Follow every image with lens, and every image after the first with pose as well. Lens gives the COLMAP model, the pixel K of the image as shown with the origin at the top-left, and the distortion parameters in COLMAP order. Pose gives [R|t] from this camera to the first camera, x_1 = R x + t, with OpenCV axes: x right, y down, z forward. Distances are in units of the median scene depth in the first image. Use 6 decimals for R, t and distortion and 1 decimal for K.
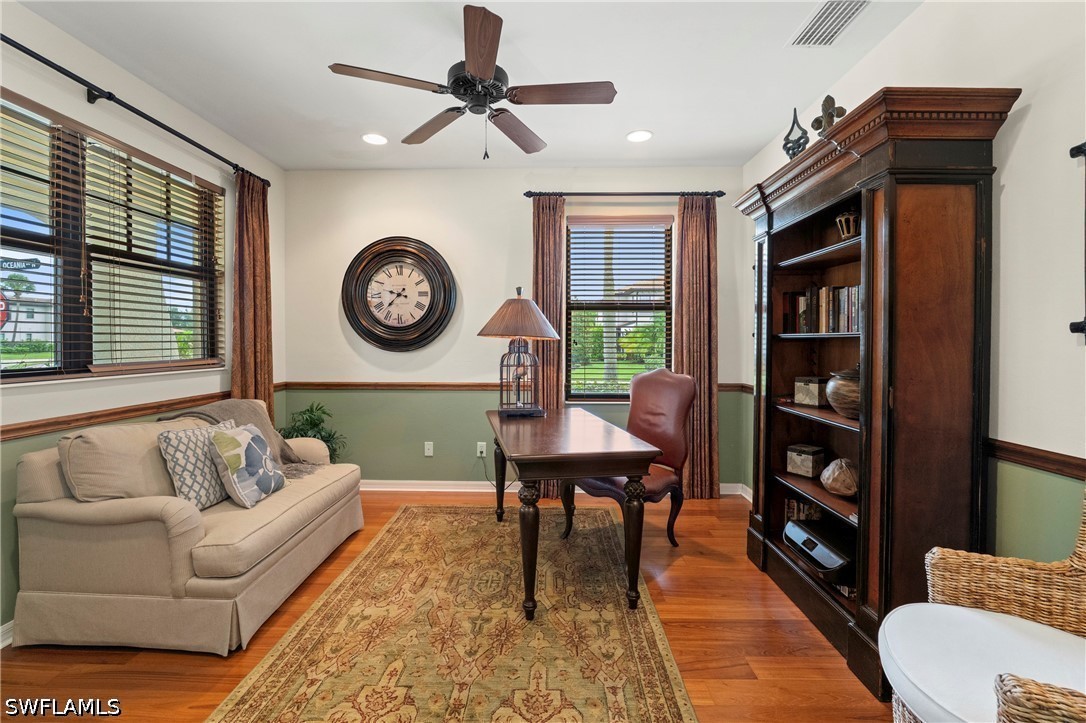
lens RADIAL K [[450.3, 0, 540.6], [0, 450.3, 342.6], [0, 0, 1]] dist [-0.008231, 0.001155]
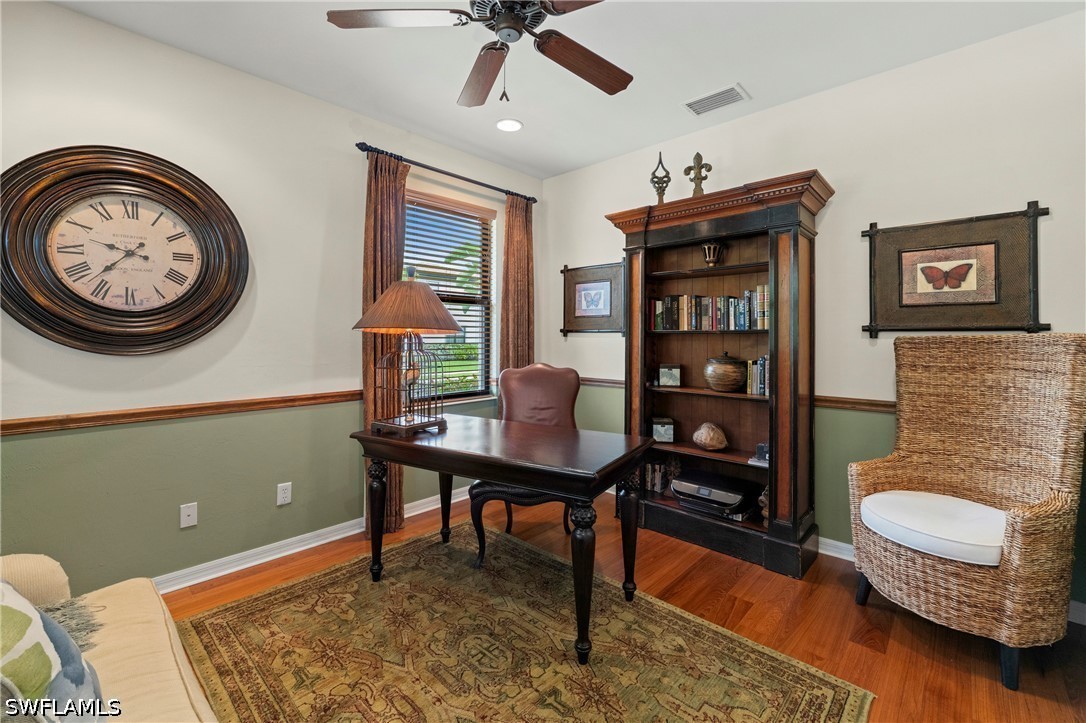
lens RADIAL K [[445.4, 0, 540.6], [0, 445.4, 332.3], [0, 0, 1]] dist [-0.009742, 0.000343]
pose [[0.681448, 0.005920, 0.731843, -0.451263], [0.002664, 0.999941, -0.010570, -0.001198], [-0.731862, 0.009153, 0.681391, 0.310783]]
